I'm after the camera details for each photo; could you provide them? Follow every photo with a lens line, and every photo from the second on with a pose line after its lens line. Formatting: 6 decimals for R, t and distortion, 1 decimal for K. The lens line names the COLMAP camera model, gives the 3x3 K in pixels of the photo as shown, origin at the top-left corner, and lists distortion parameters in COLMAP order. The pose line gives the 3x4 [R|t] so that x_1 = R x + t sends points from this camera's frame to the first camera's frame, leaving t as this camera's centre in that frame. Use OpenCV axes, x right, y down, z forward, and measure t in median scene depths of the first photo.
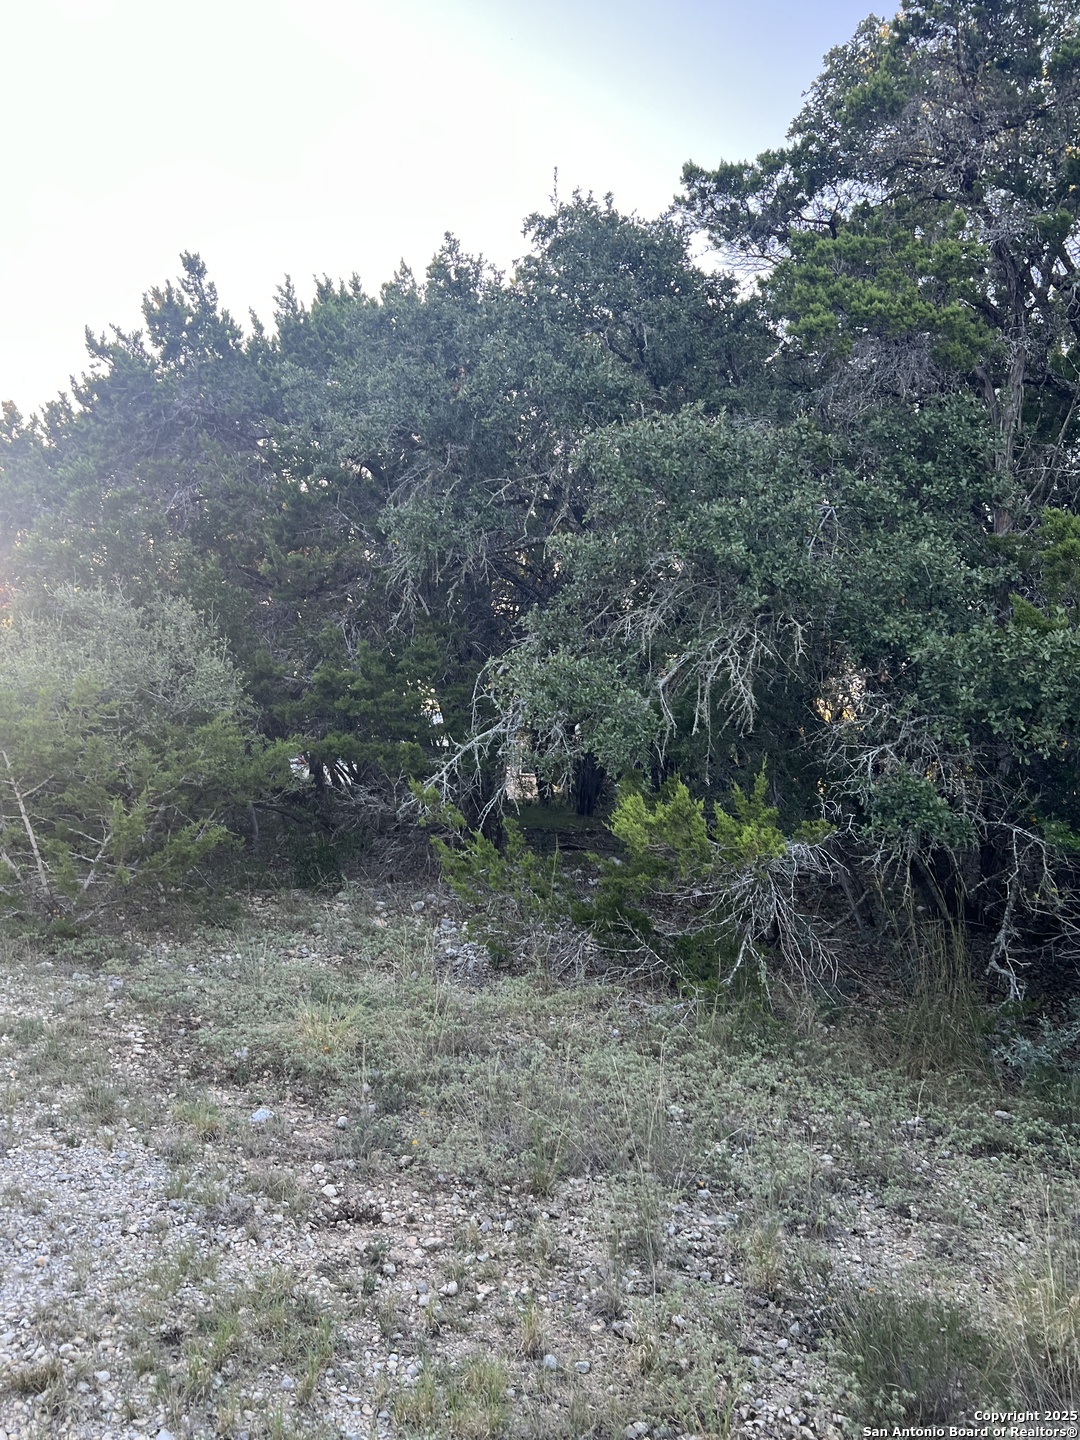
lens RADIAL K [[1154.3, 0, 540.0], [0, 1154.3, 720.0], [0, 0, 1]] dist [0.011687, -0.012114]
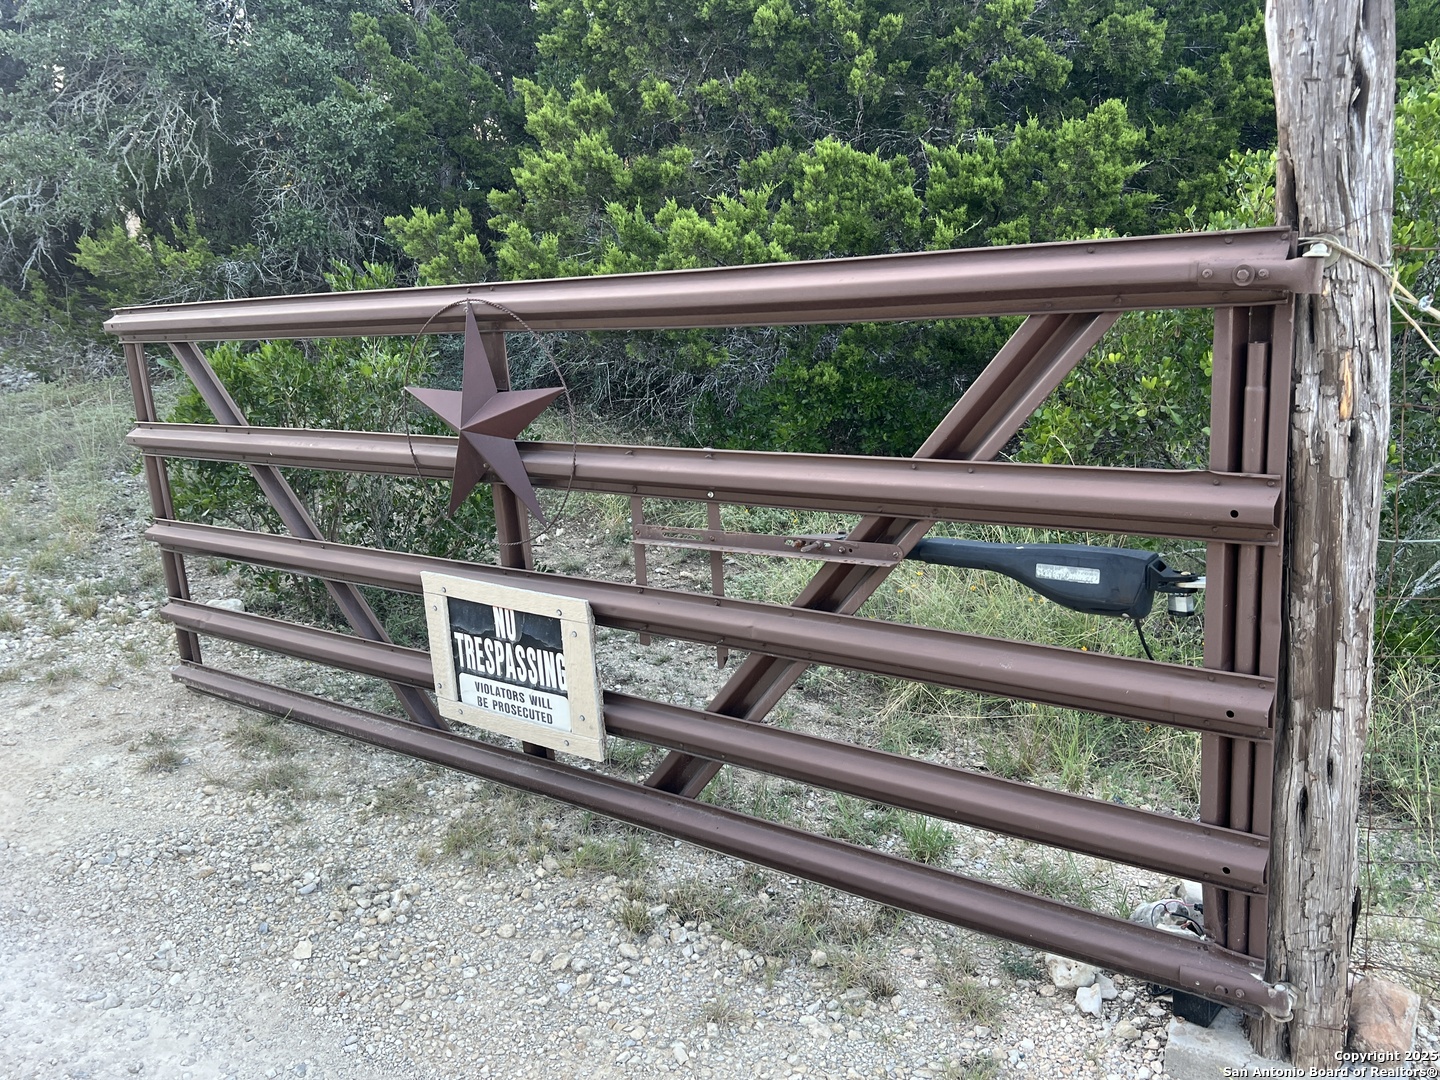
lens RADIAL K [[1154.3, 0, 719.9], [0, 1154.3, 539.0], [0, 0, 1]] dist [0.011687, -0.012114]
pose [[0.910122, -0.187306, 0.369586, 0.179245], [0.063316, 0.944383, 0.322693, 0.004888], [-0.409473, -0.270290, 0.871364, -0.622700]]
